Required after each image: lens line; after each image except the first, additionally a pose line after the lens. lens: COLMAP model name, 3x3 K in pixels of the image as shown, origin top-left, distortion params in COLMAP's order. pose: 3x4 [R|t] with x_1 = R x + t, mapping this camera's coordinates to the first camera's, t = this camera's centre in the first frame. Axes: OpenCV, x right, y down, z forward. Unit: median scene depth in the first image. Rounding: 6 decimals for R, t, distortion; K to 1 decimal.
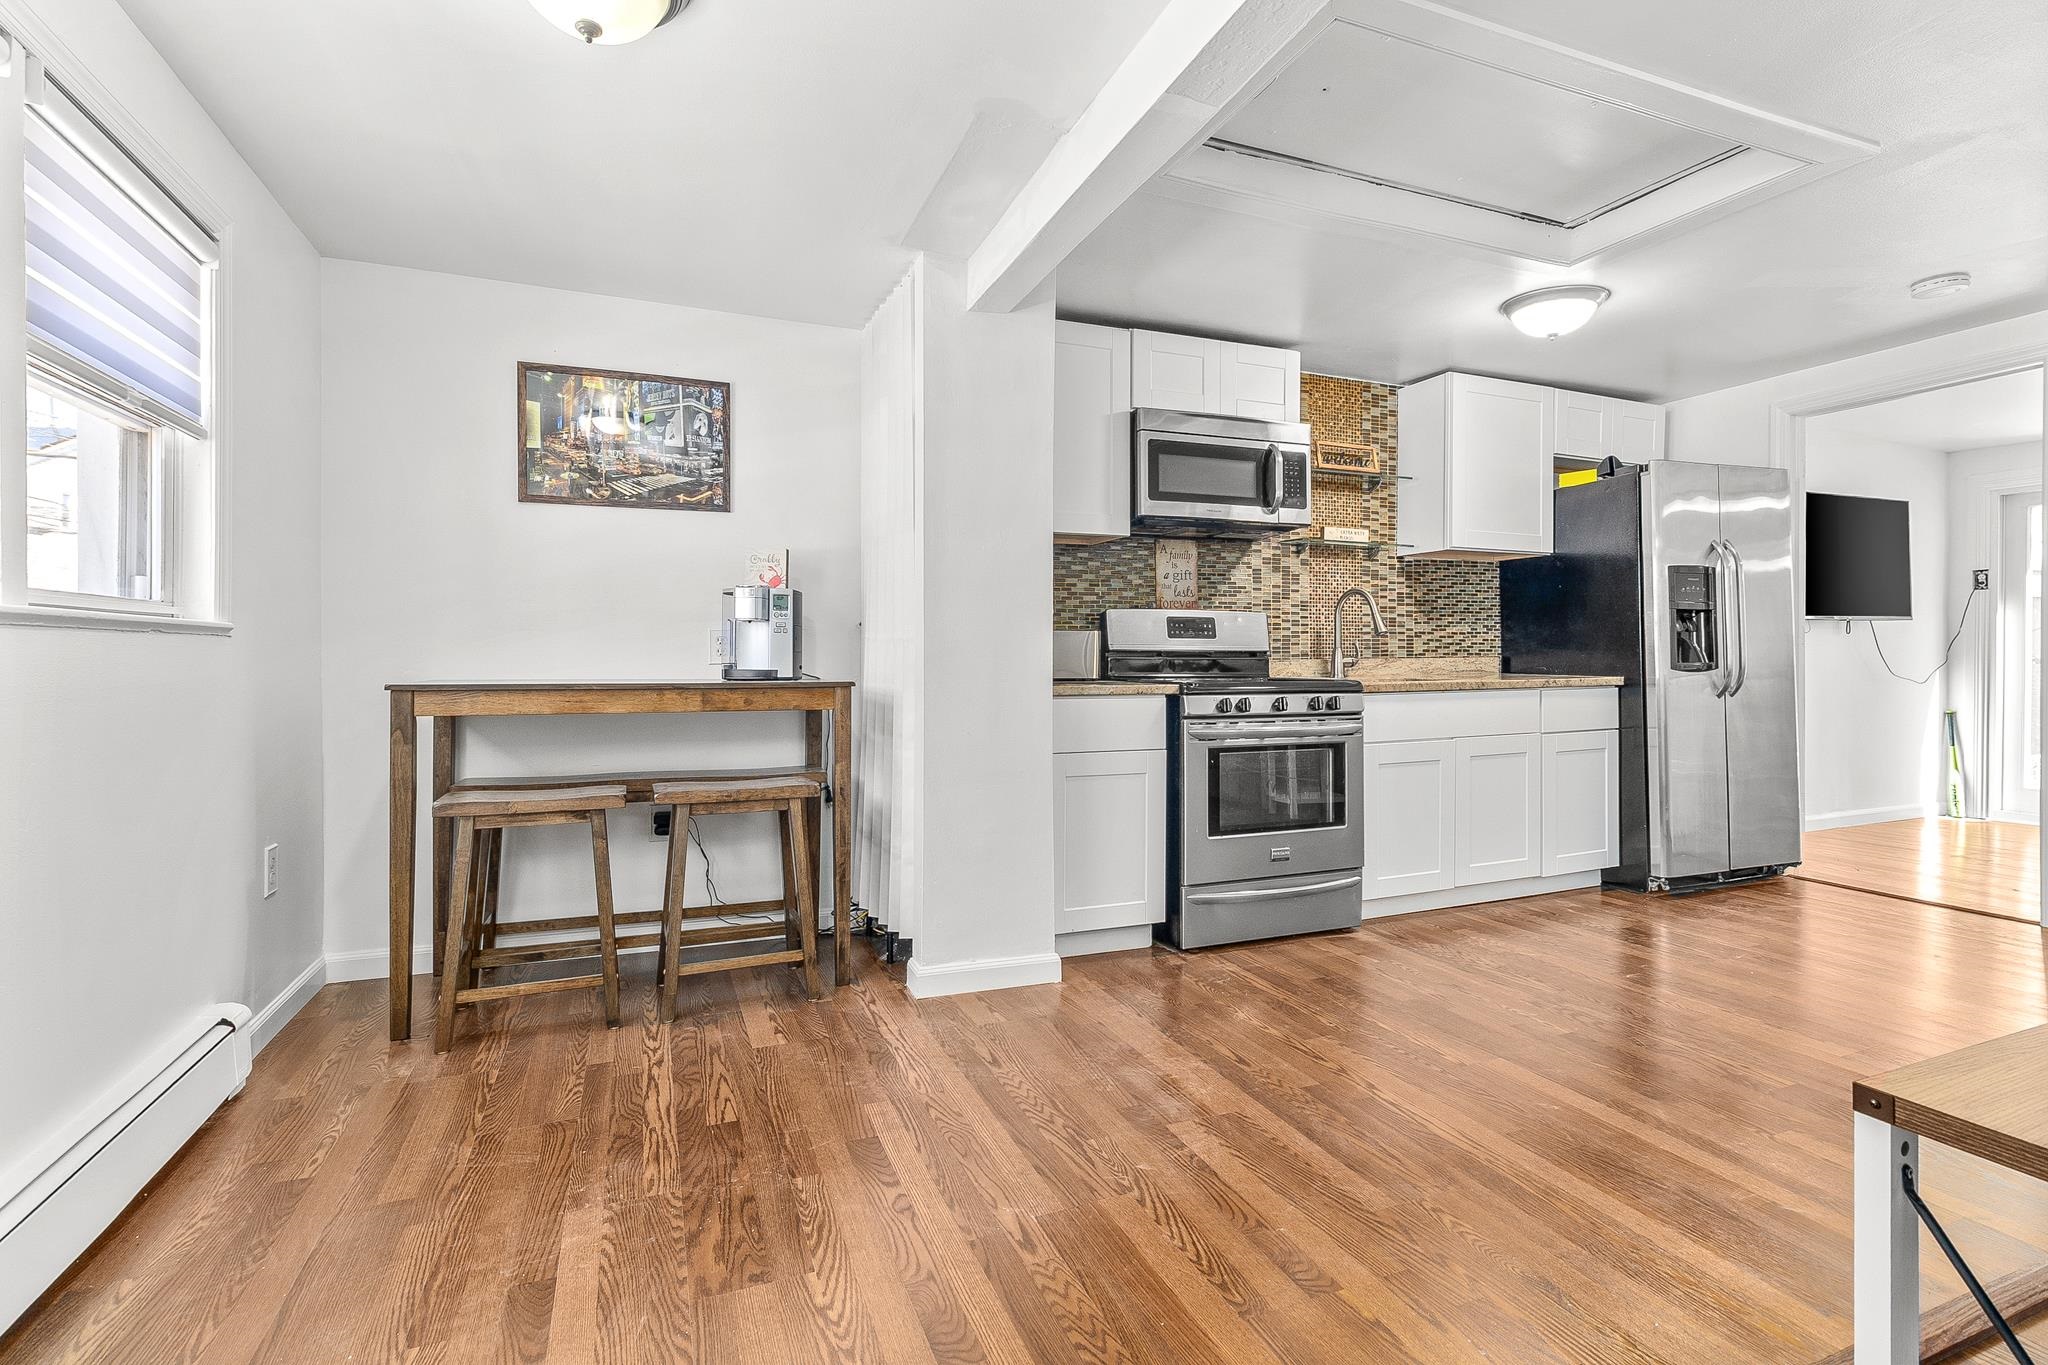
lens RADIAL K [[944.2, 0, 1034.3], [0, 944.2, 654.4], [0, 0, 1]] dist [0.006237, -0.001257]
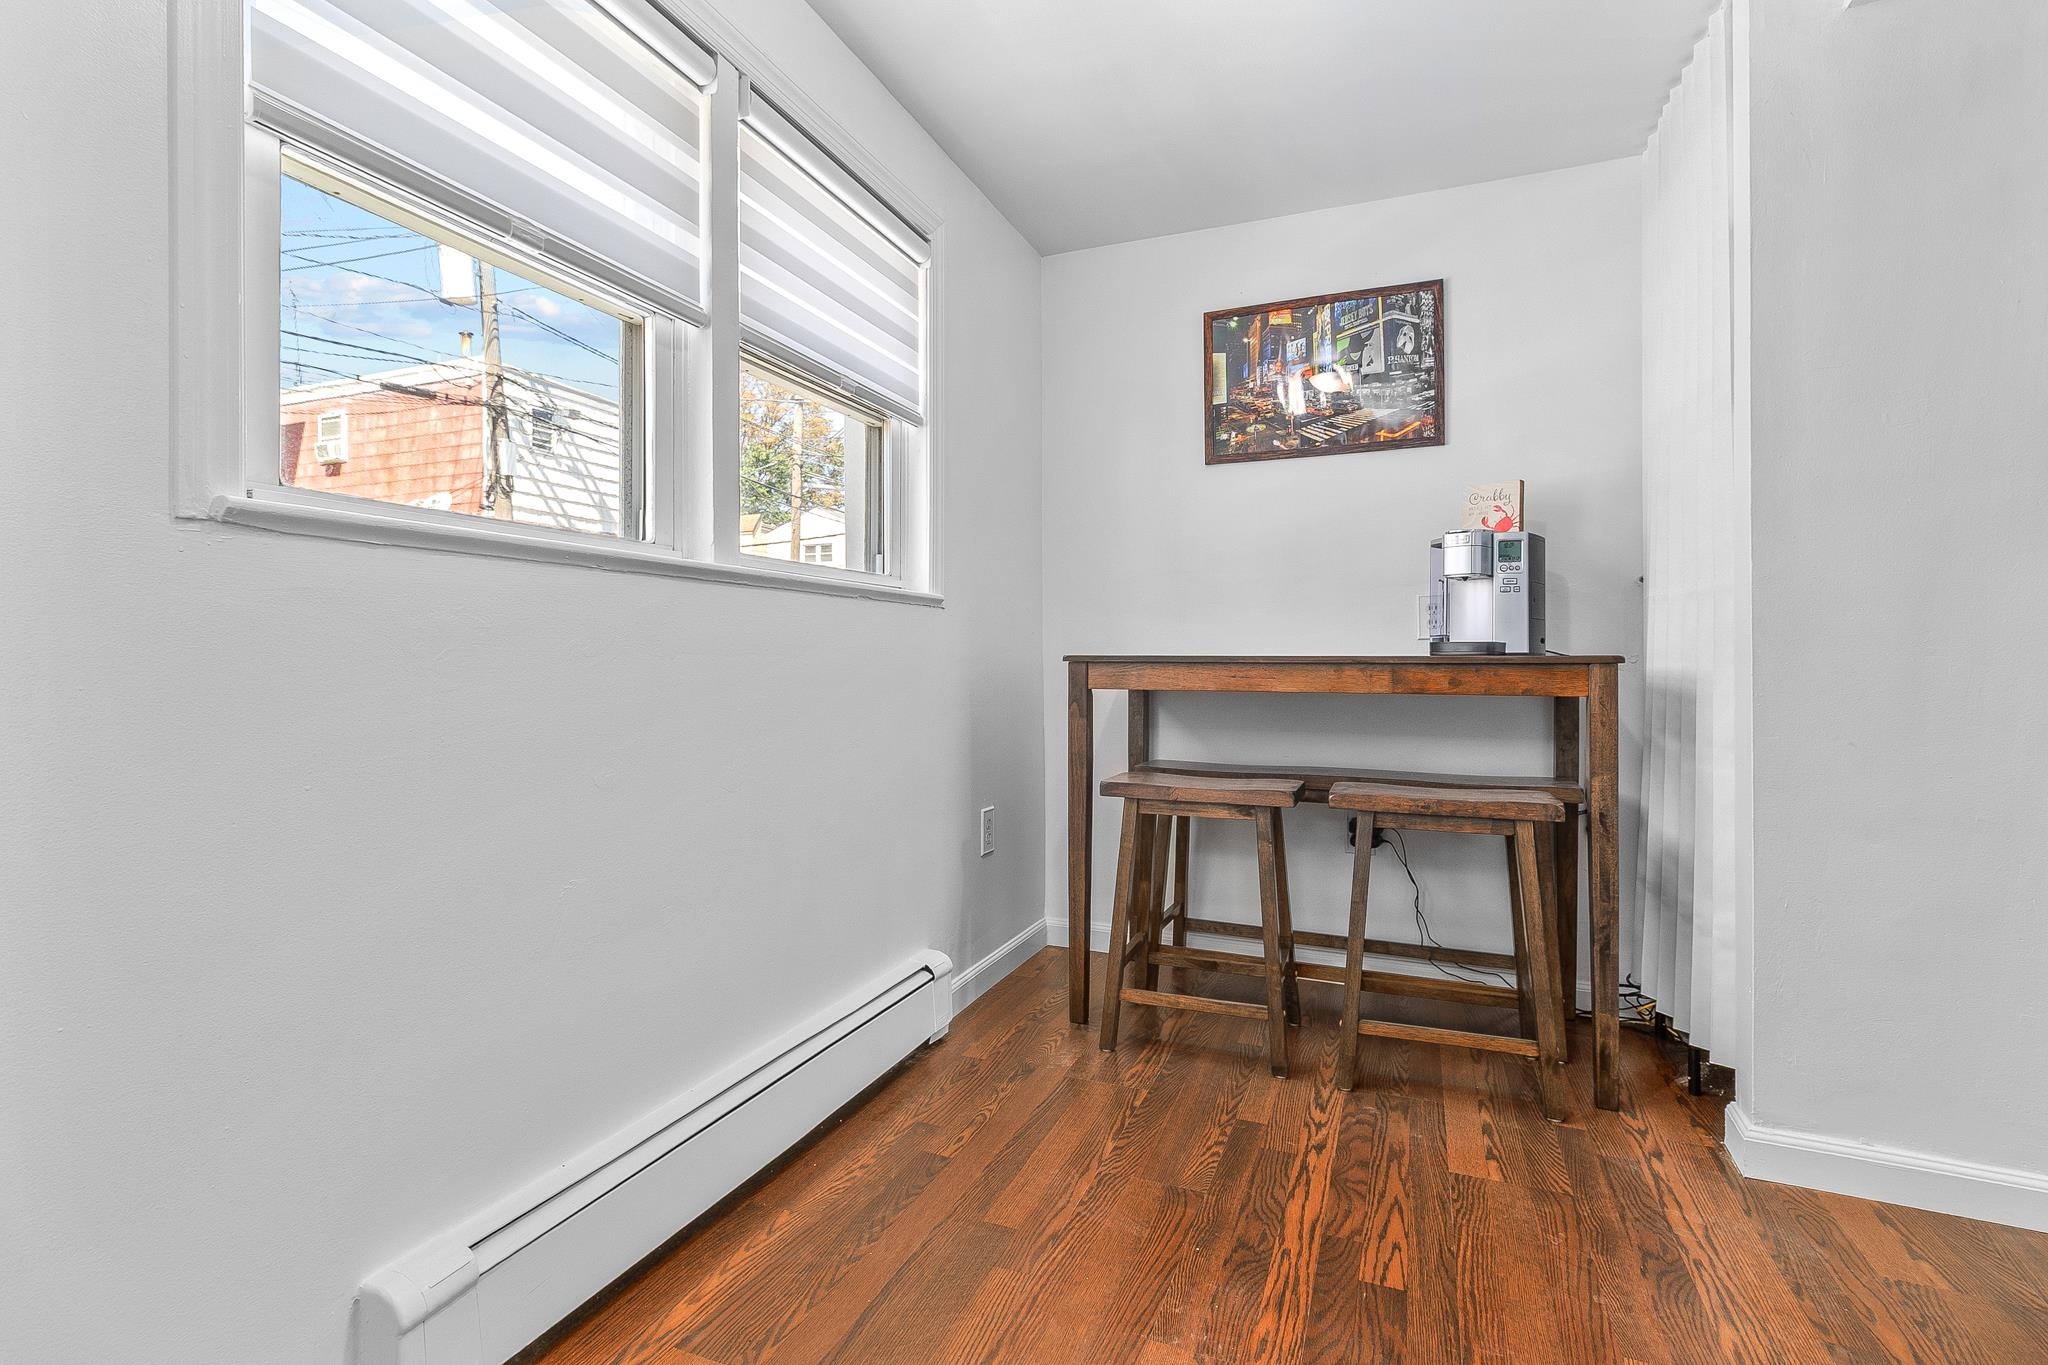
lens RADIAL K [[944.2, 0, 1034.3], [0, 944.2, 654.4], [0, 0, 1]] dist [0.006237, -0.001257]
pose [[0.711536, -0.007189, -0.702613, -0.018632], [0.003023, 0.999970, -0.007170, 0.033598], [0.702643, 0.002977, 0.711536, 0.251164]]
